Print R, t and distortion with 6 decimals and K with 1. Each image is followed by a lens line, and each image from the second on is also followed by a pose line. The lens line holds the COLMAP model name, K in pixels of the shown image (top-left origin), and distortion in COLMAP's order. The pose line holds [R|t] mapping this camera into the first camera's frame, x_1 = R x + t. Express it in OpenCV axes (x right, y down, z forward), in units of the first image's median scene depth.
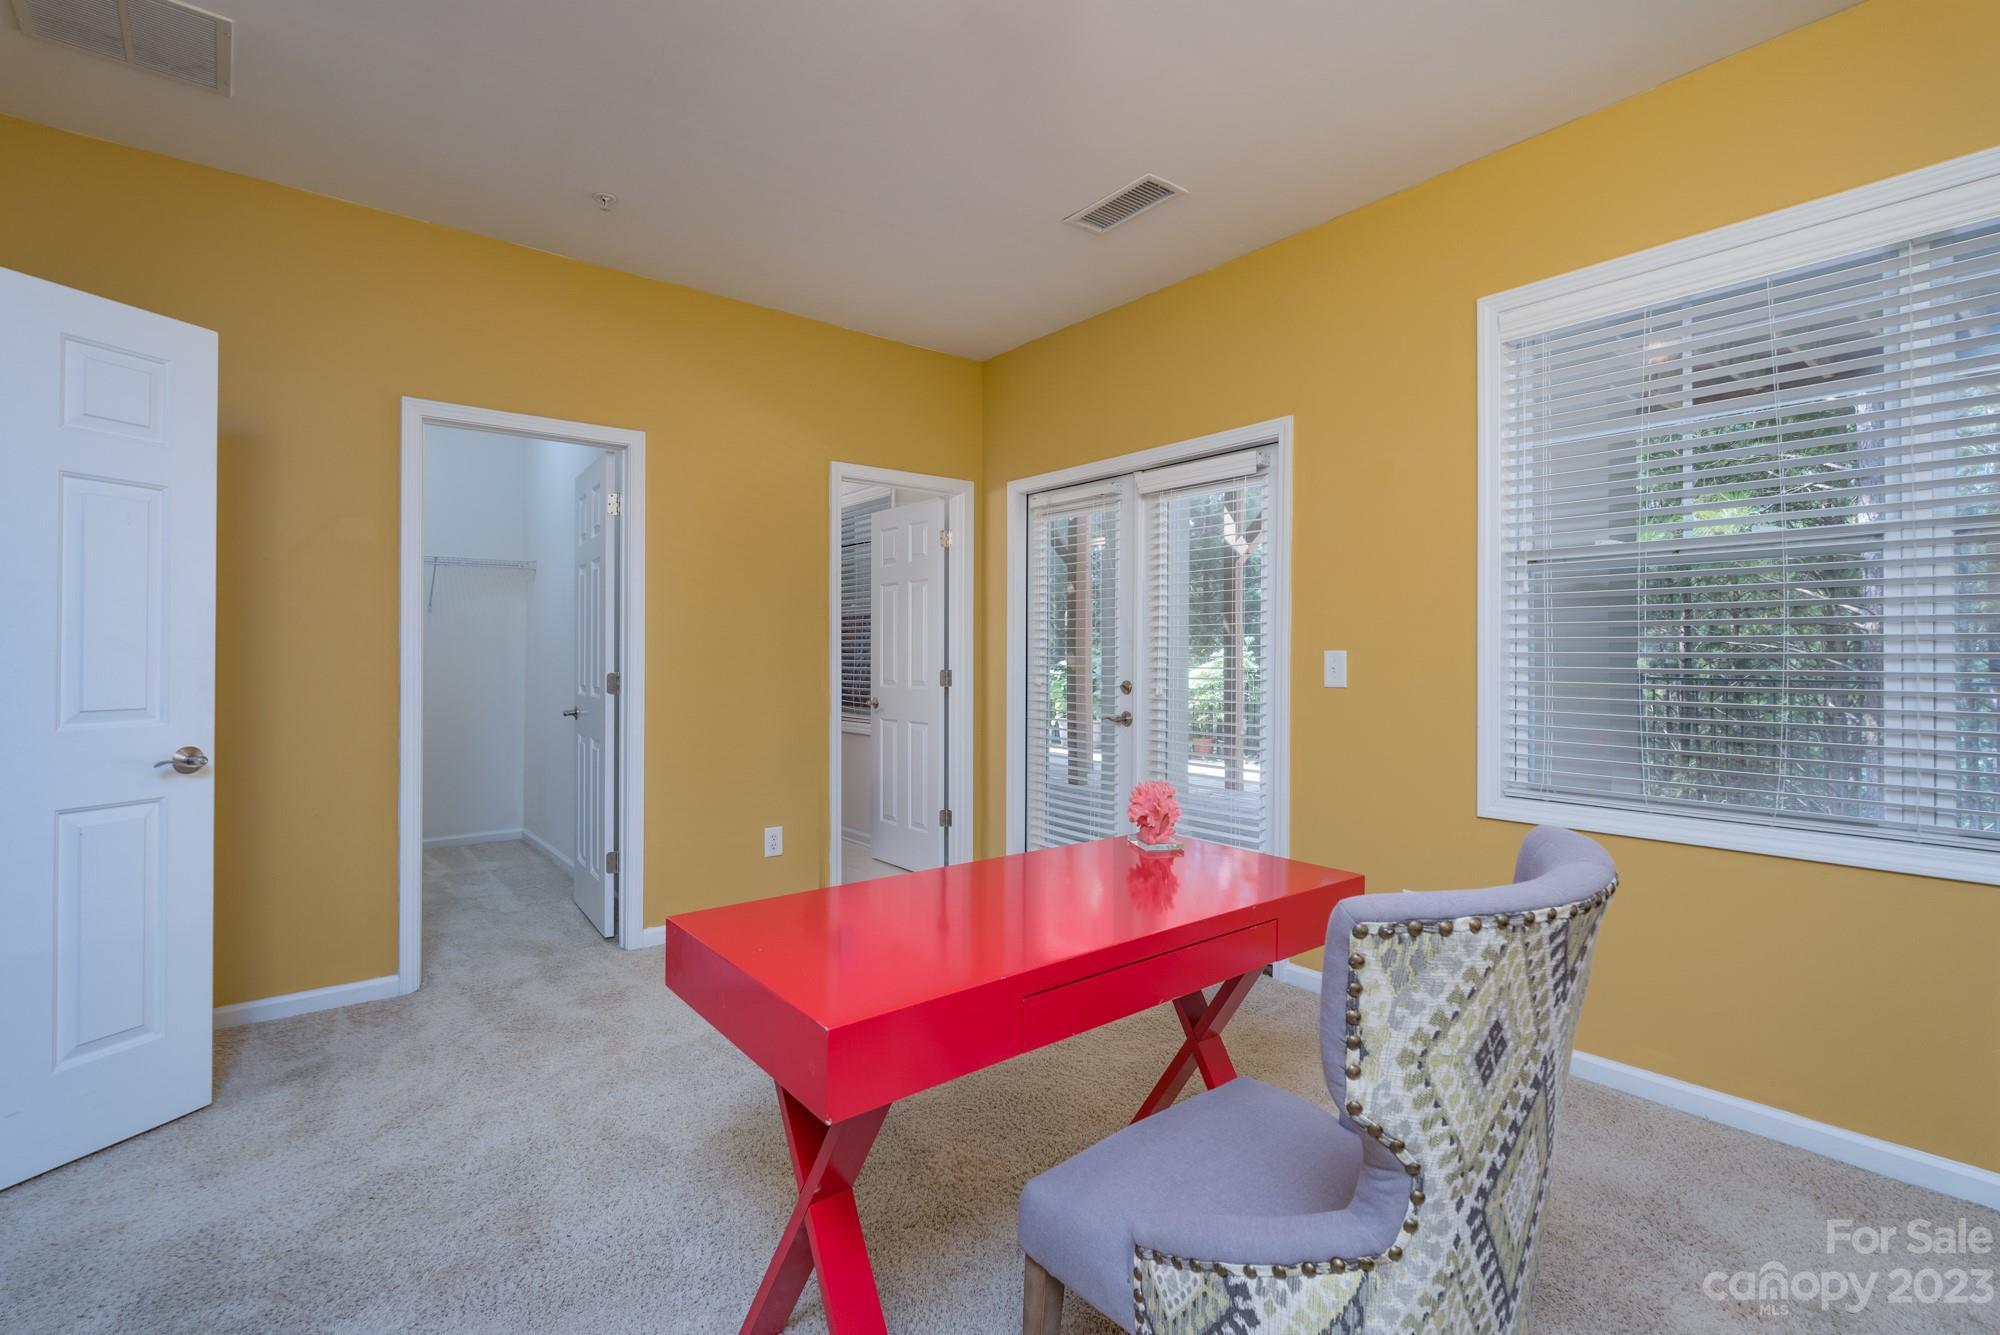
lens RADIAL K [[902.8, 0, 993.9], [0, 902.8, 646.3], [0, 0, 1]] dist [-0.004771, -0.000200]
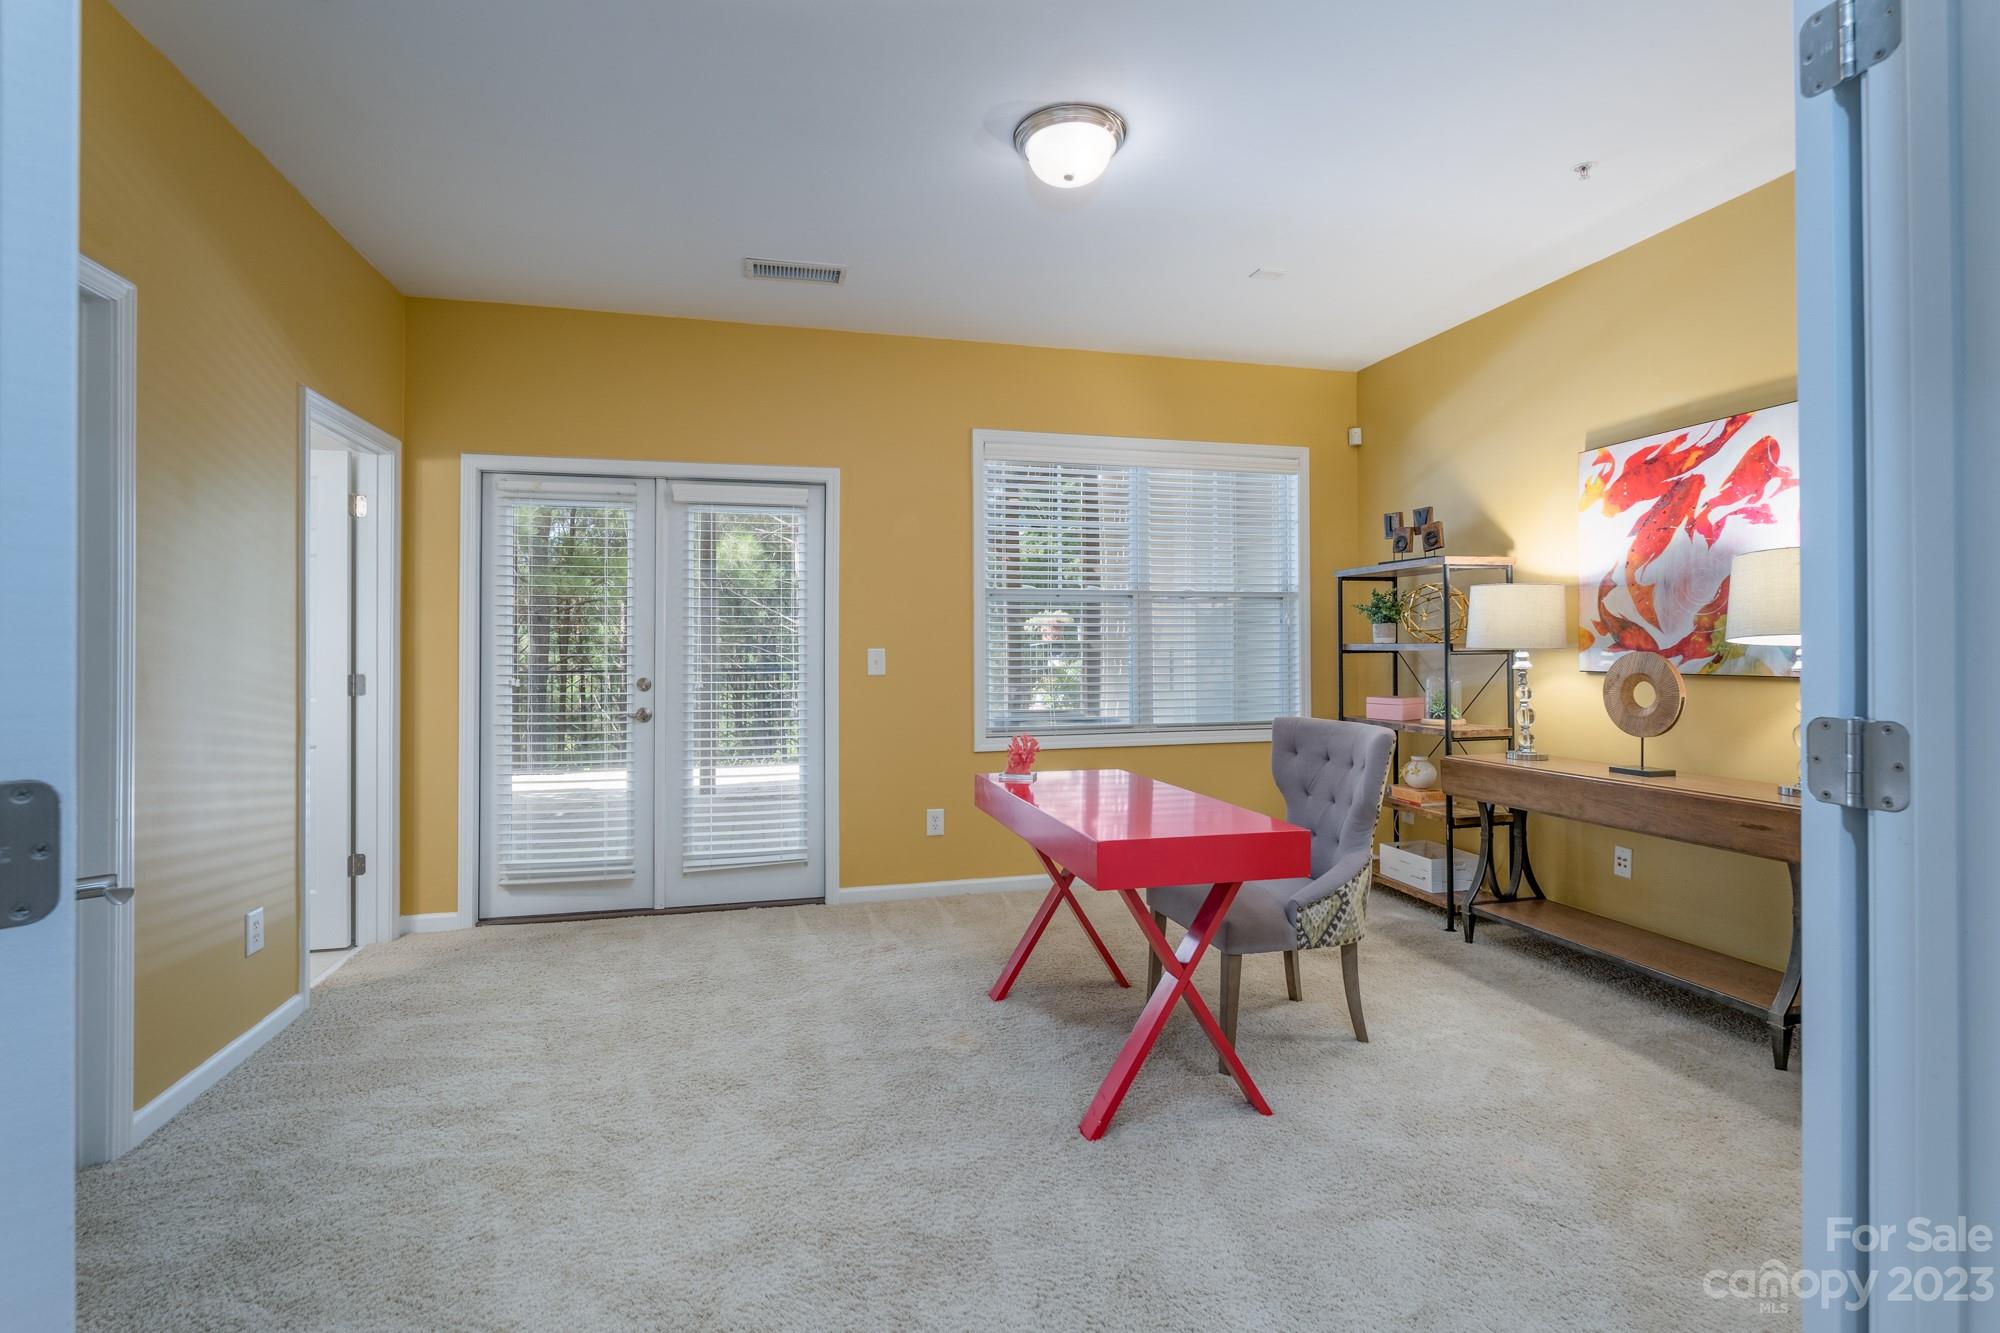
lens RADIAL K [[902.8, 0, 993.9], [0, 902.8, 645.3], [0, 0, 1]] dist [-0.004771, -0.000200]
pose [[0.409943, 0.000431, 0.912111, -0.699119], [-0.003339, 0.999994, 0.001029, -0.002114], [-0.912105, -0.003468, 0.409942, 0.236963]]
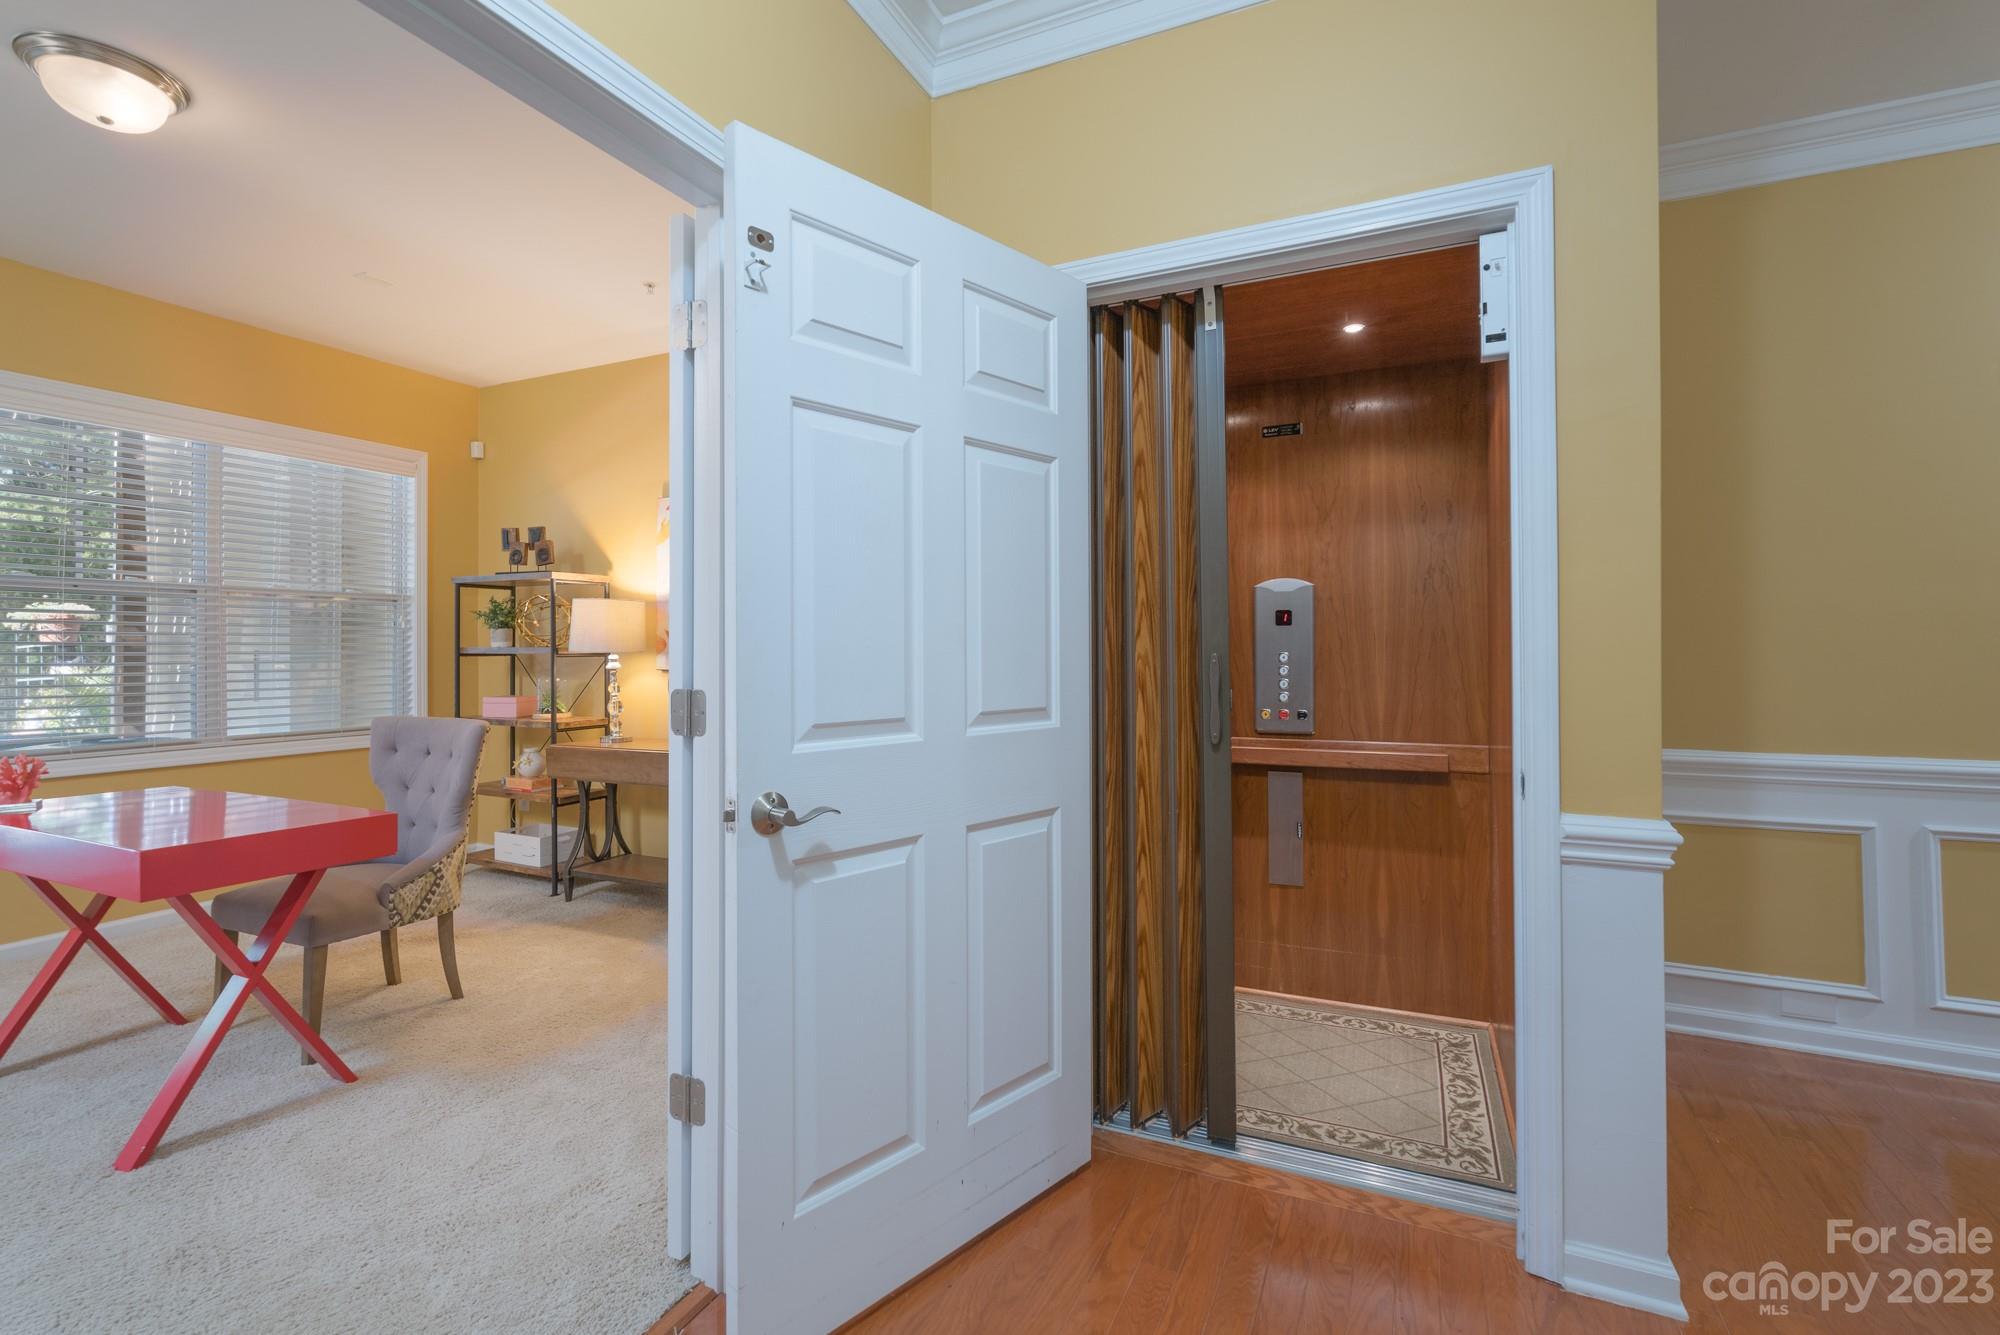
lens RADIAL K [[902.8, 0, 993.9], [0, 902.8, 646.3], [0, 0, 1]] dist [-0.004771, -0.000200]
pose [[-0.435541, 0.002356, 0.900166, -0.875241], [-0.006395, 0.999963, -0.005712, -0.003362], [-0.900146, -0.008244, -0.435510, 0.181070]]
